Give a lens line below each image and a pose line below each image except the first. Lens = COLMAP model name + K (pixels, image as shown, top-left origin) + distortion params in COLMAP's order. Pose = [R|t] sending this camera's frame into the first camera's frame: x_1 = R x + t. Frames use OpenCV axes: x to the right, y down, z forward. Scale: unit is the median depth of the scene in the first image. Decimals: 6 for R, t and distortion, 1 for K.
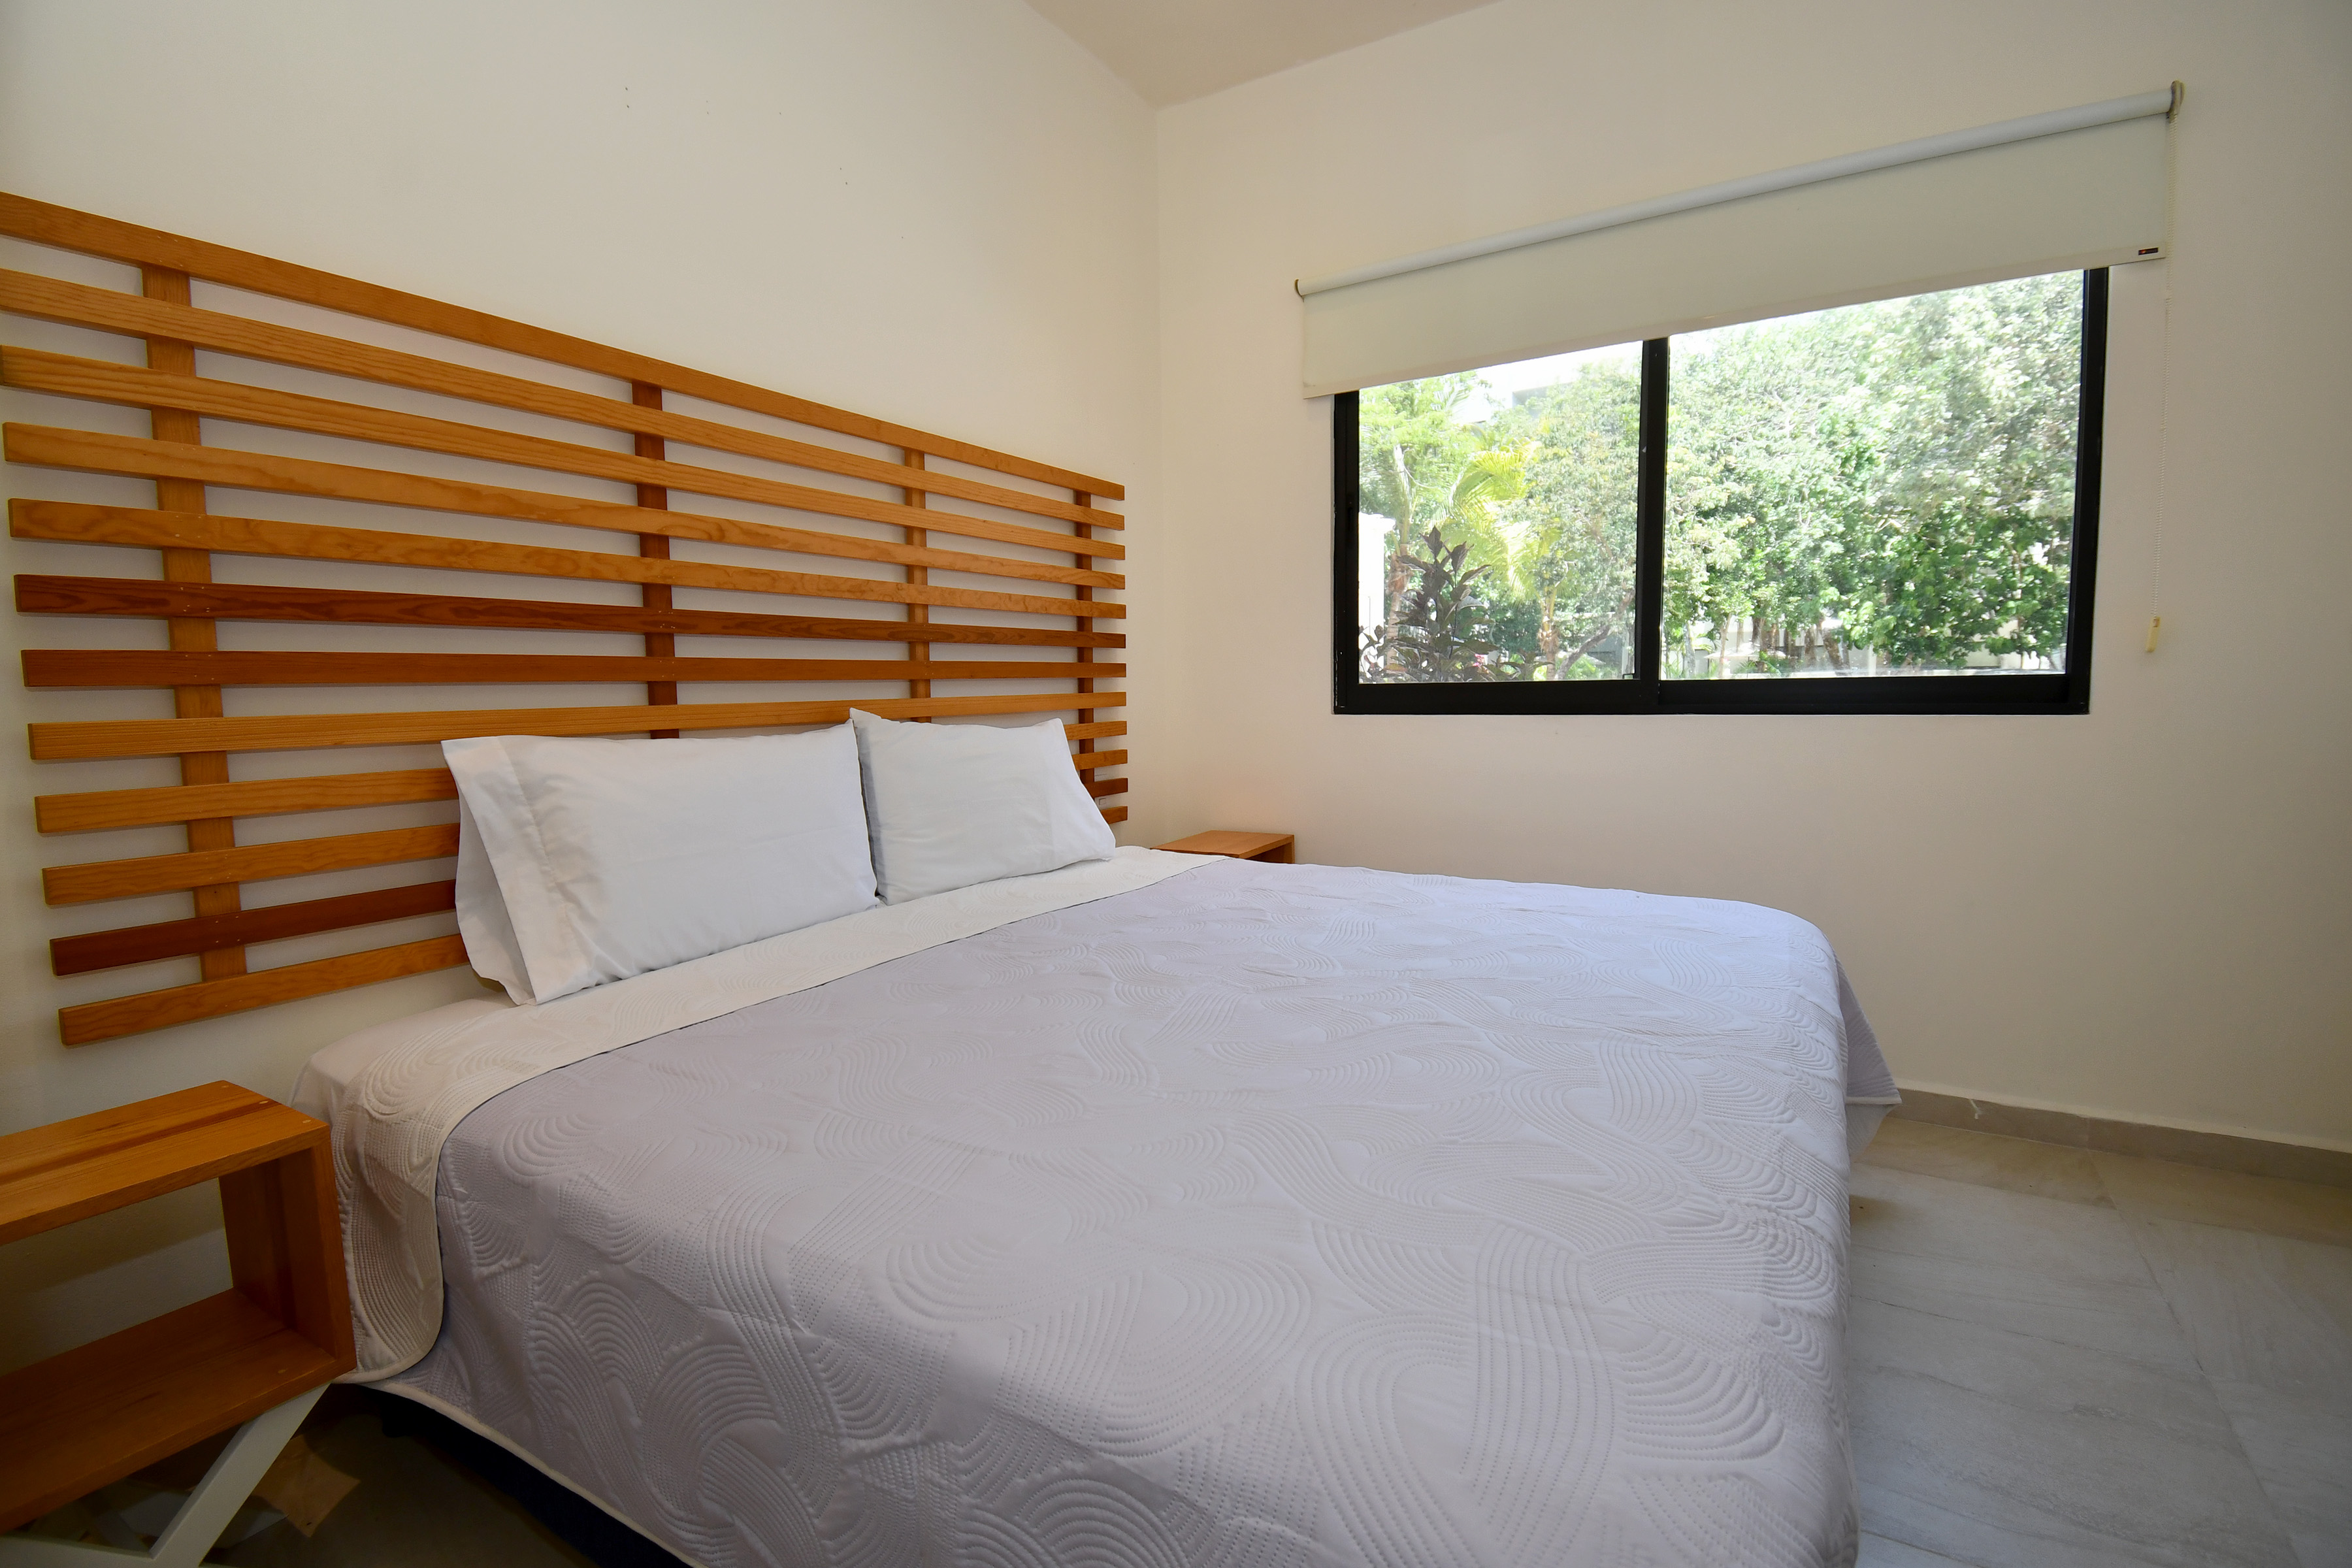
lens RADIAL K [[1076.4, 0, 1176.0], [0, 1076.4, 784.0], [0, 0, 1]] dist [-0.019949, -0.000294]
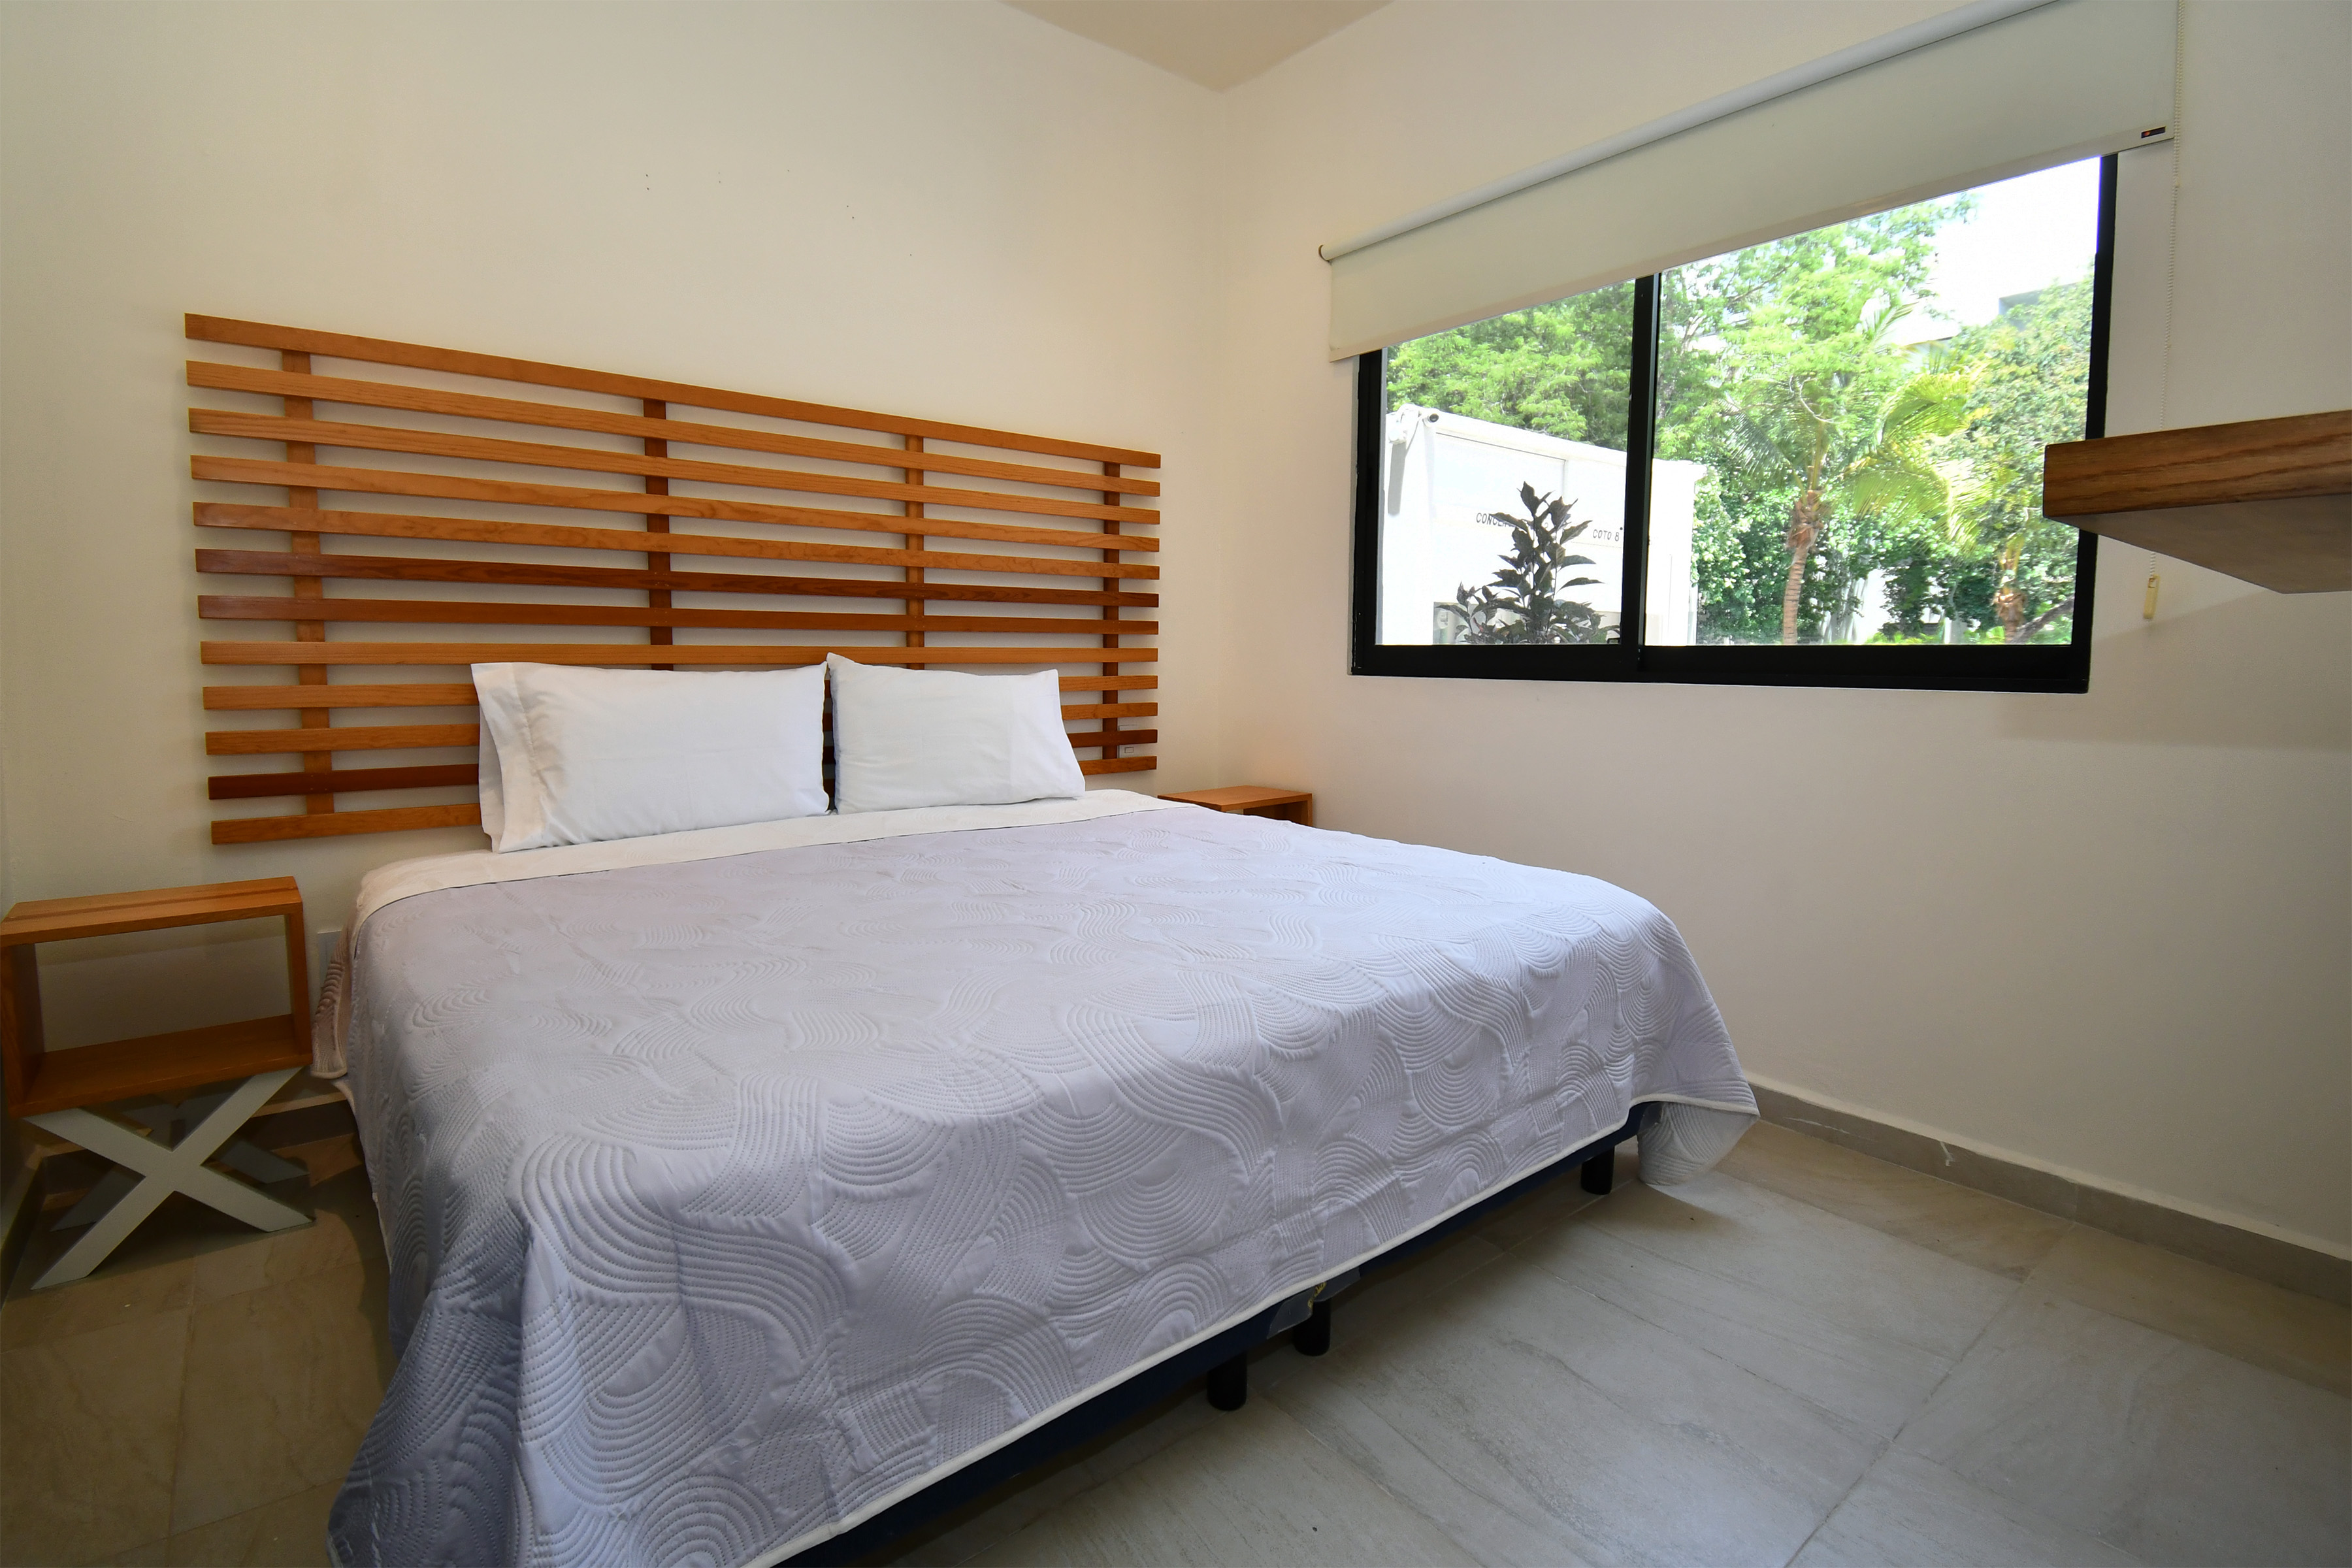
lens RADIAL K [[1146.7, 0, 1170.6], [0, 1146.7, 742.9], [0, 0, 1]] dist [0.000652, -0.000415]
pose [[0.939558, 0.048648, -0.338917, 0.501205], [-0.052378, 0.998626, -0.001862, 0.012860], [0.338361, 0.019502, 0.940814, -0.084547]]
